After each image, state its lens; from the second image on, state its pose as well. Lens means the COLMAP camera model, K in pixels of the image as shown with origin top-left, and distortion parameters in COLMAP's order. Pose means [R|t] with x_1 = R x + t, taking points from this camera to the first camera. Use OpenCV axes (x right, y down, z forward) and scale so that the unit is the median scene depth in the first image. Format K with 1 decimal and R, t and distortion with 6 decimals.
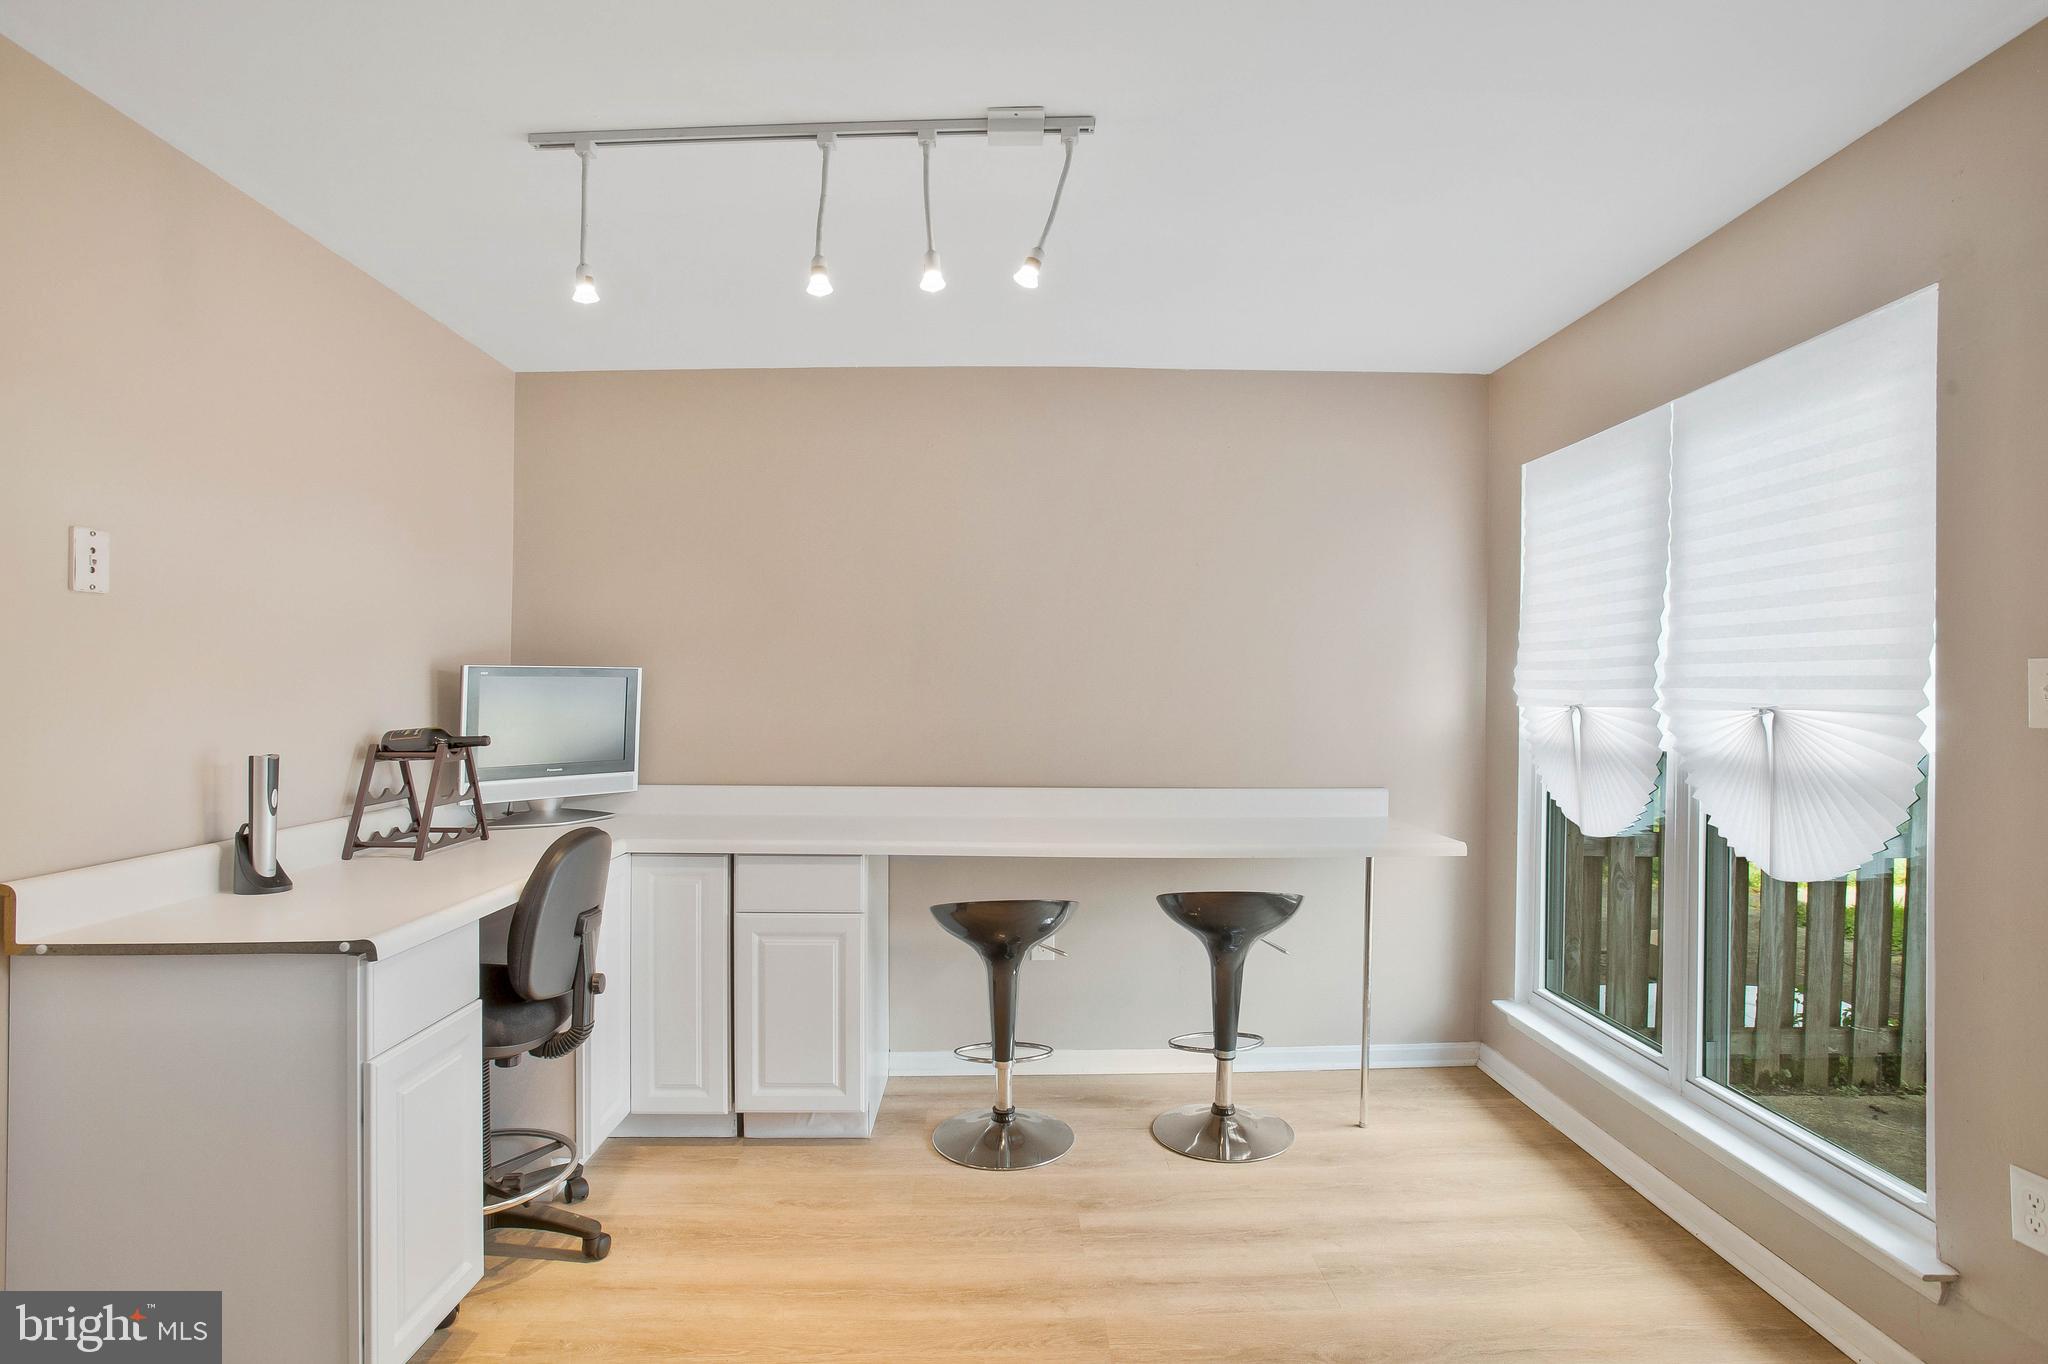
lens RADIAL K [[967.5, 0, 1021.4], [0, 967.5, 702.3], [0, 0, 1]] dist [-0.052521, 0.020270]
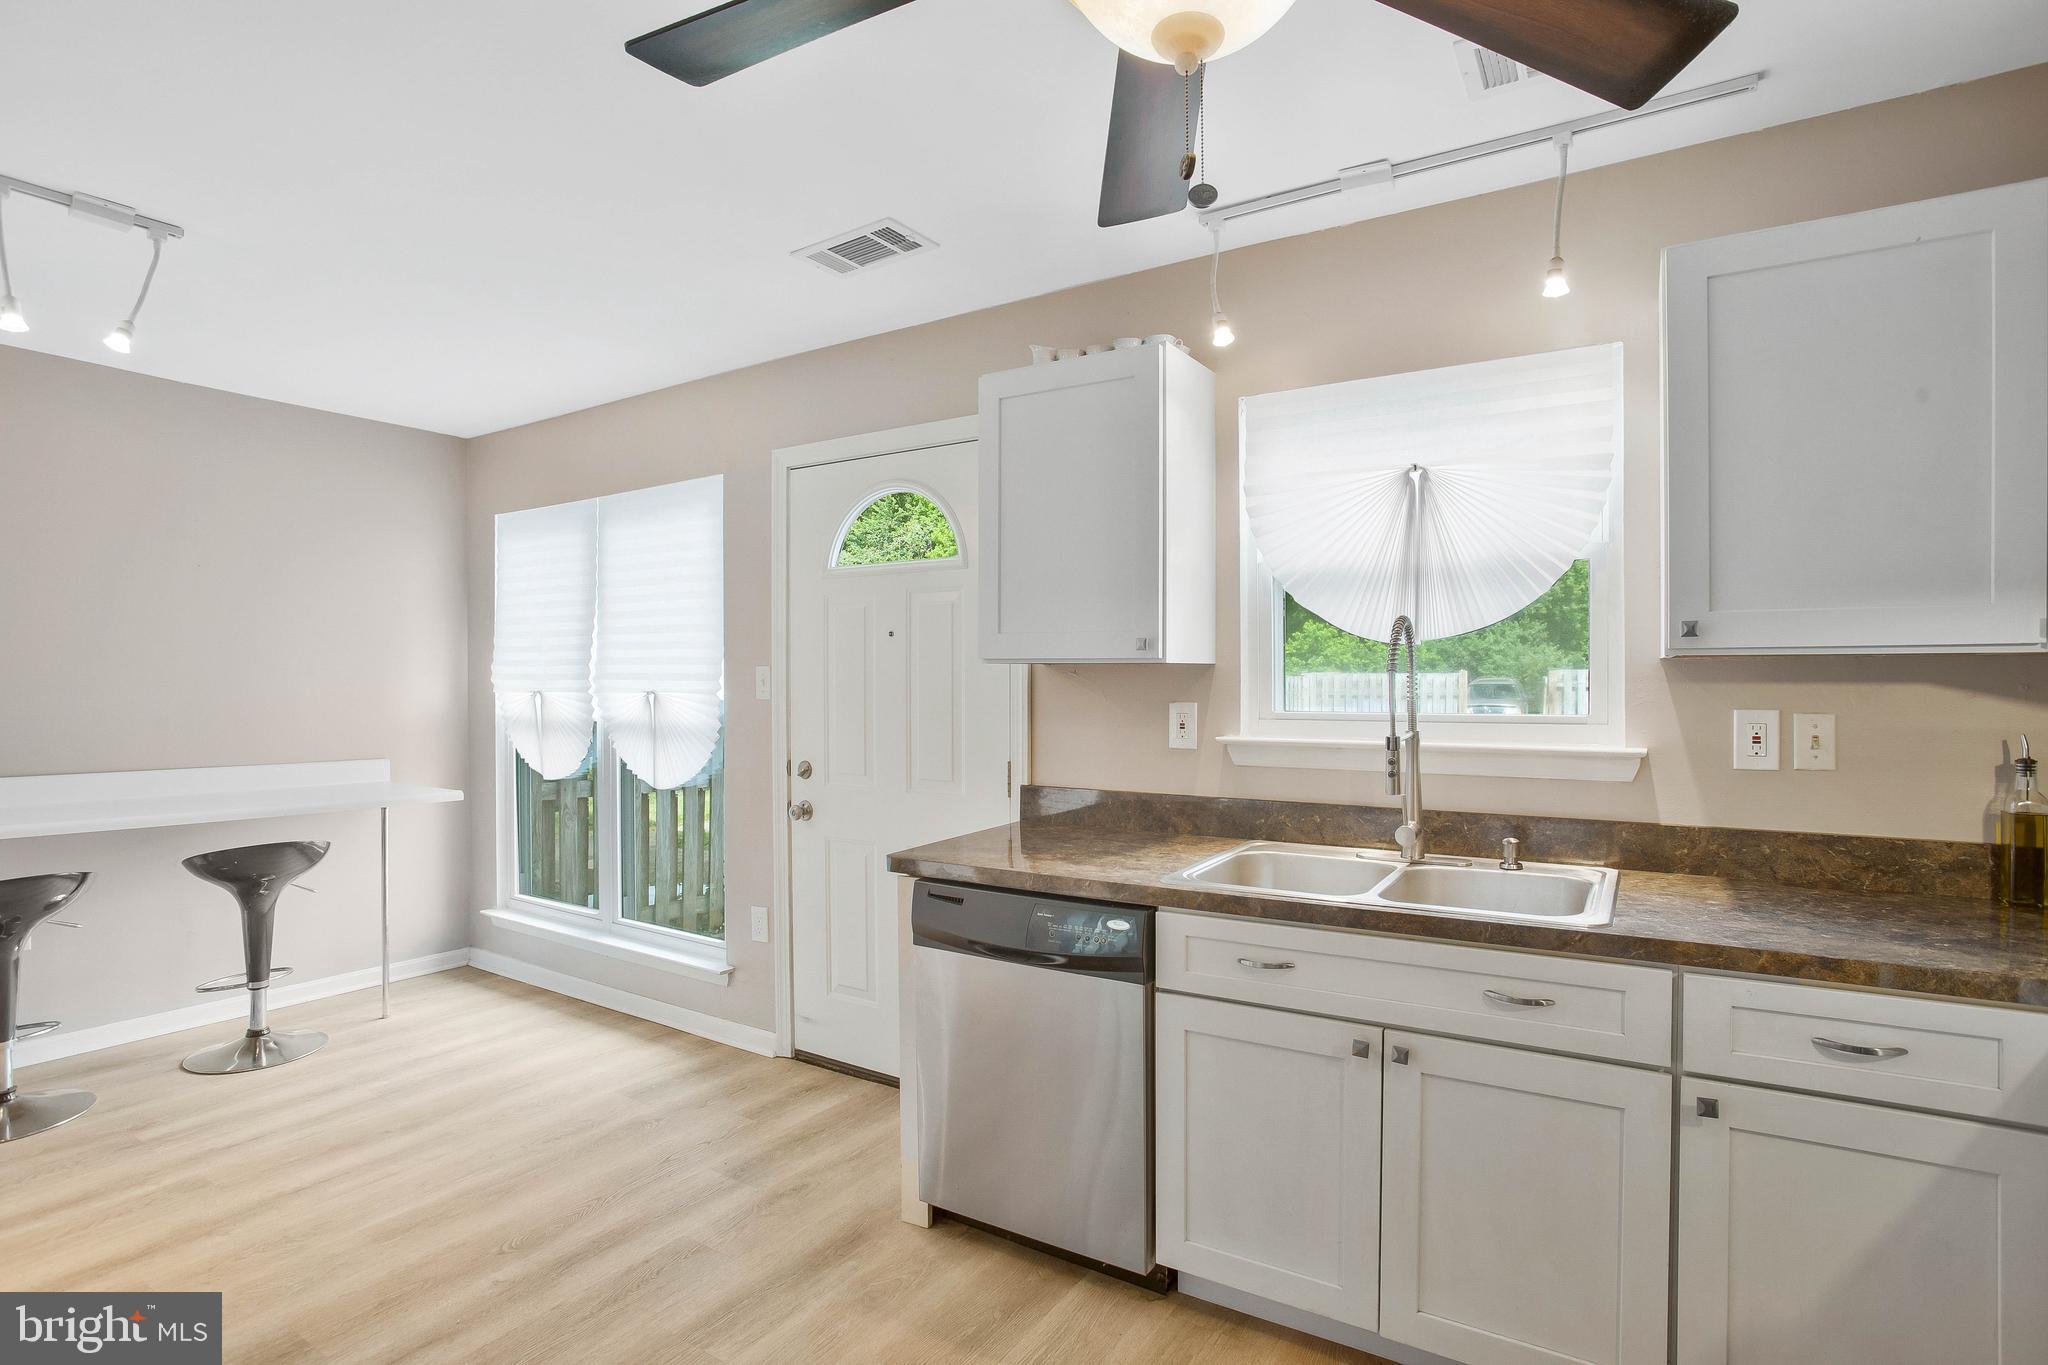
lens RADIAL K [[1016.1, 0, 1051.2], [0, 1016.1, 710.5], [0, 0, 1]] dist [-0.000269, 0.000626]
pose [[0.524532, -0.017867, 0.851203, -0.340370], [0.006616, 0.999835, 0.016910, 0.012208], [-0.851365, -0.003239, 0.524563, -0.499333]]
